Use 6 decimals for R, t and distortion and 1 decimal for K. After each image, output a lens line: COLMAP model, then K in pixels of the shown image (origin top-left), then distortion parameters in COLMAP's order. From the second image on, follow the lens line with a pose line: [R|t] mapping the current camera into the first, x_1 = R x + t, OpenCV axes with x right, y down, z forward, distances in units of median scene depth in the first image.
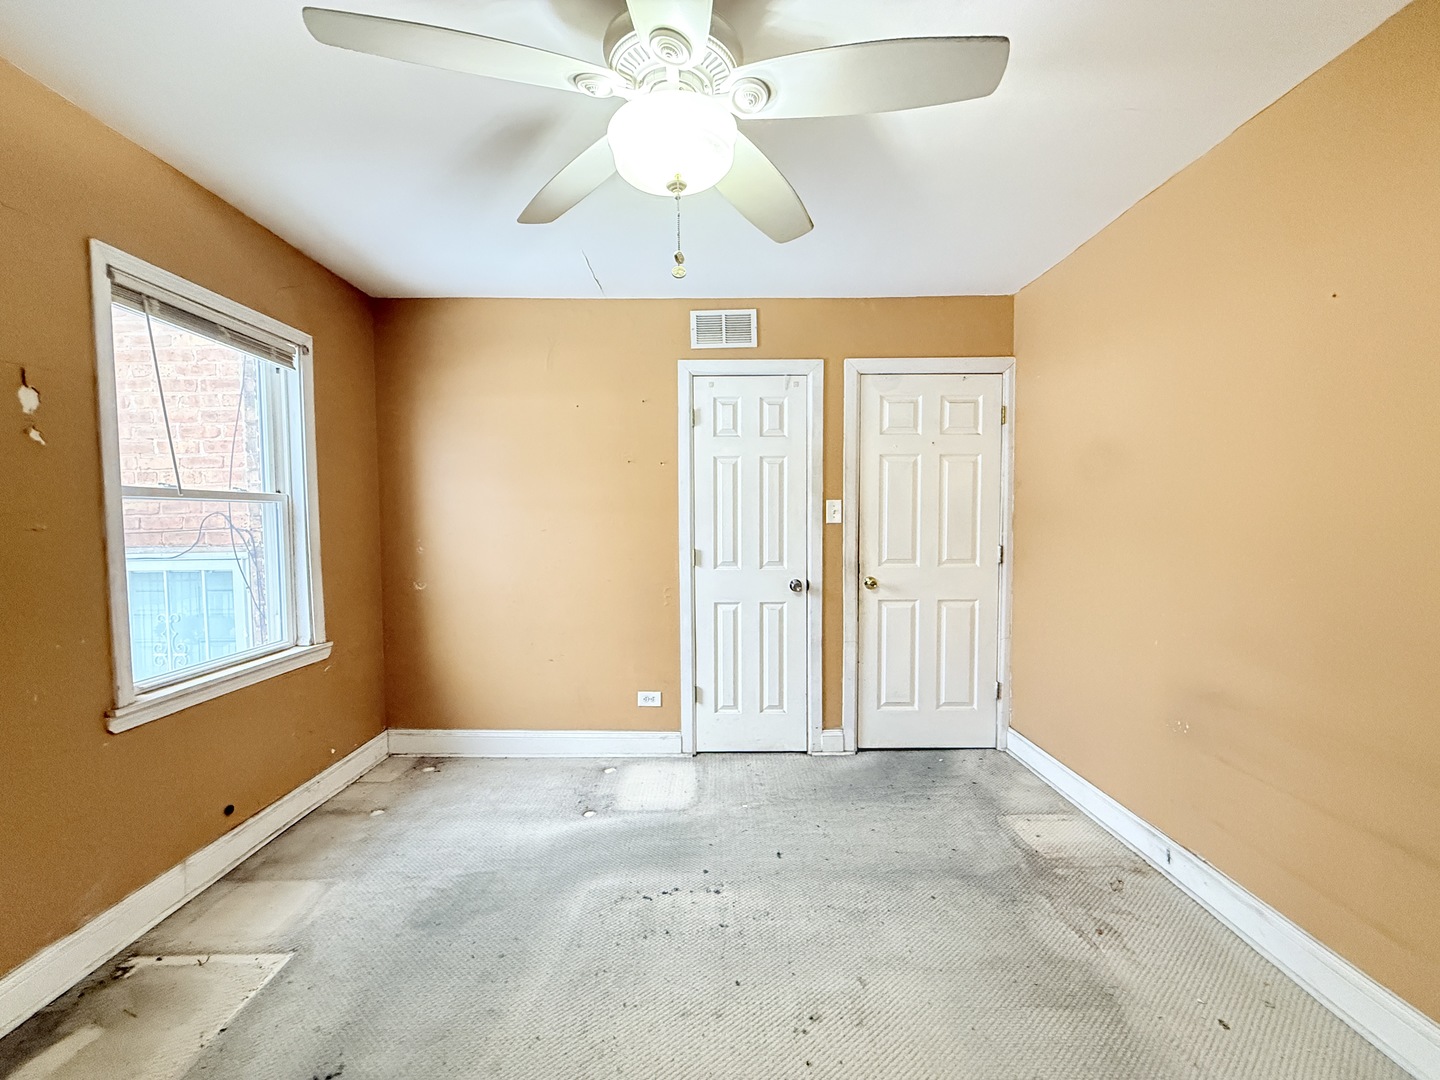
lens RADIAL K [[573.7, 0, 716.3], [0, 573.7, 540.8], [0, 0, 1]] dist [0.002442, 0.000062]
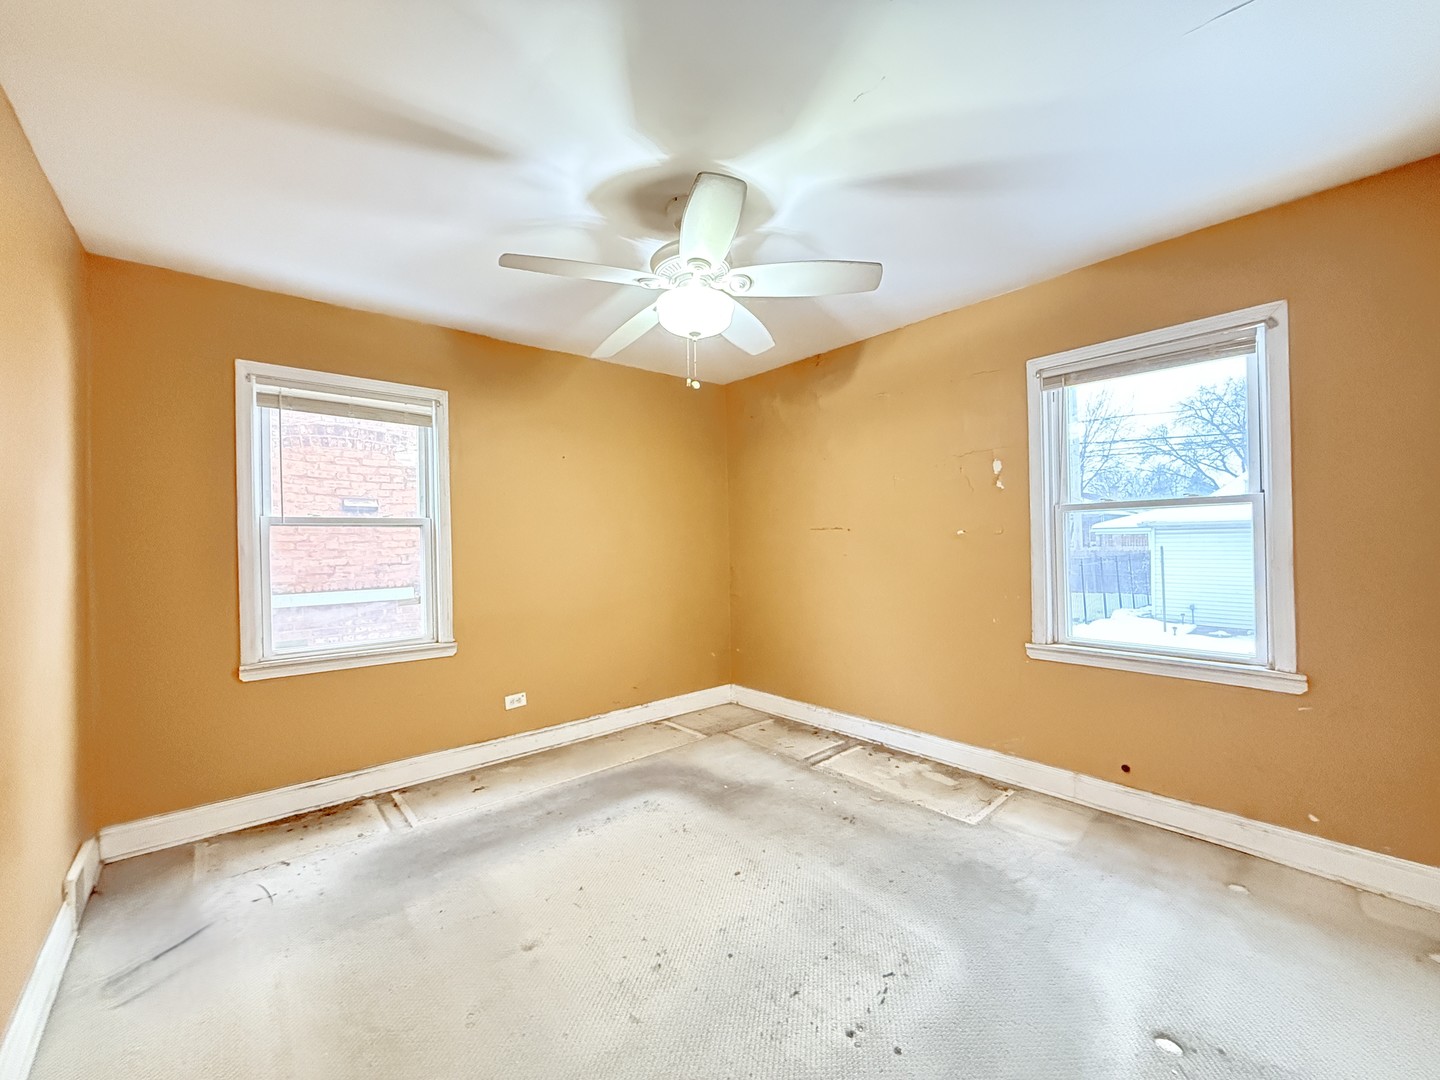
lens RADIAL K [[573.7, 0, 716.3], [0, 573.7, 540.8], [0, 0, 1]] dist [0.002442, 0.000062]
pose [[-0.760291, 0.024395, -0.649124, 0.590845], [-0.001342, 0.999233, 0.039124, -0.051760], [0.649581, 0.030617, -0.759676, 1.408830]]
